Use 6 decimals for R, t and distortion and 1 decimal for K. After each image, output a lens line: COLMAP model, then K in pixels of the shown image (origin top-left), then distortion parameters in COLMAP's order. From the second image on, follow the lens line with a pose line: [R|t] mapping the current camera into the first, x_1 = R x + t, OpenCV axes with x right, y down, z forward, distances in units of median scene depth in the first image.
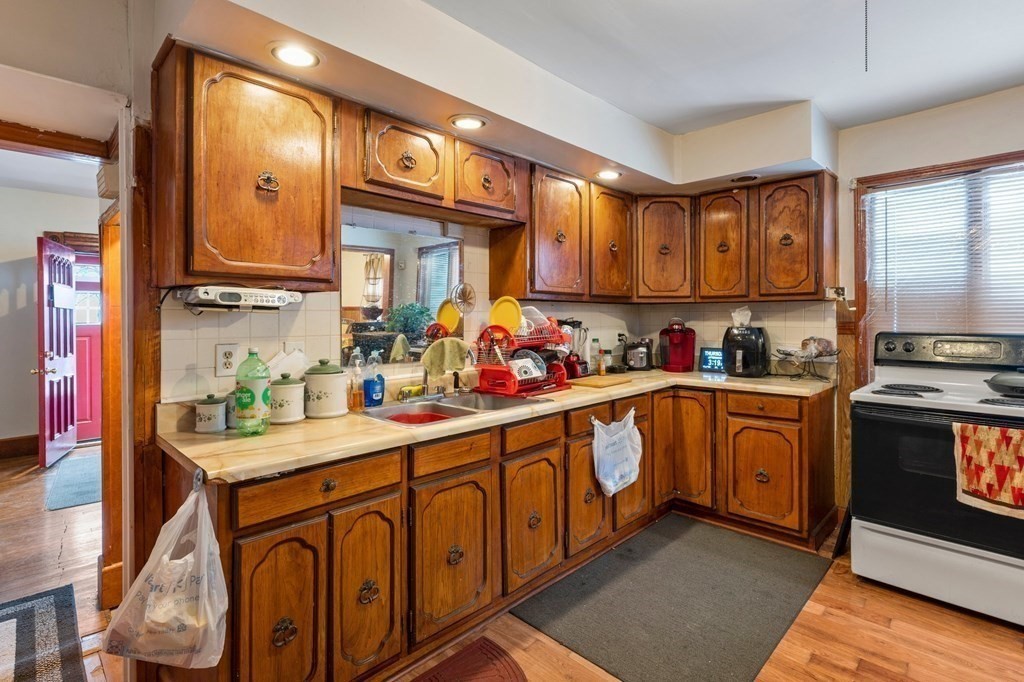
lens RADIAL K [[501.1, 0, 511.9], [0, 501.1, 323.2], [0, 0, 1]] dist [0.002538, 0.000355]
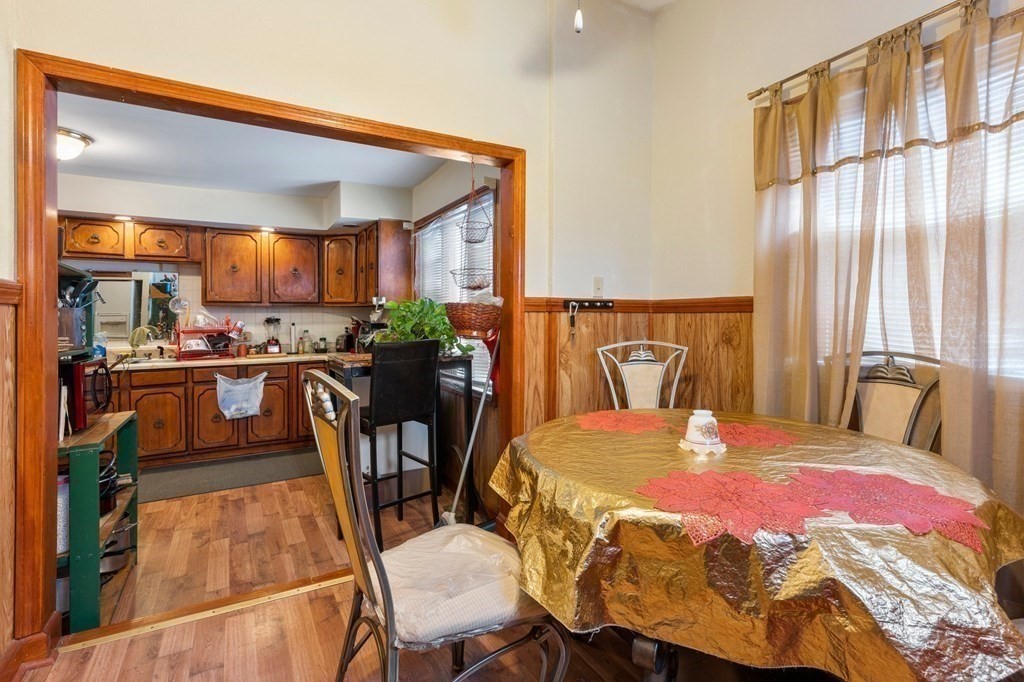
lens RADIAL K [[501.1, 0, 519.8], [0, 501.1, 317.8], [0, 0, 1]] dist [0.002538, 0.000355]
pose [[0.960997, 0.004580, -0.276519, 1.625859], [-0.005314, 0.999984, -0.001908, -0.009038], [0.276506, 0.003303, 0.961006, -0.386921]]
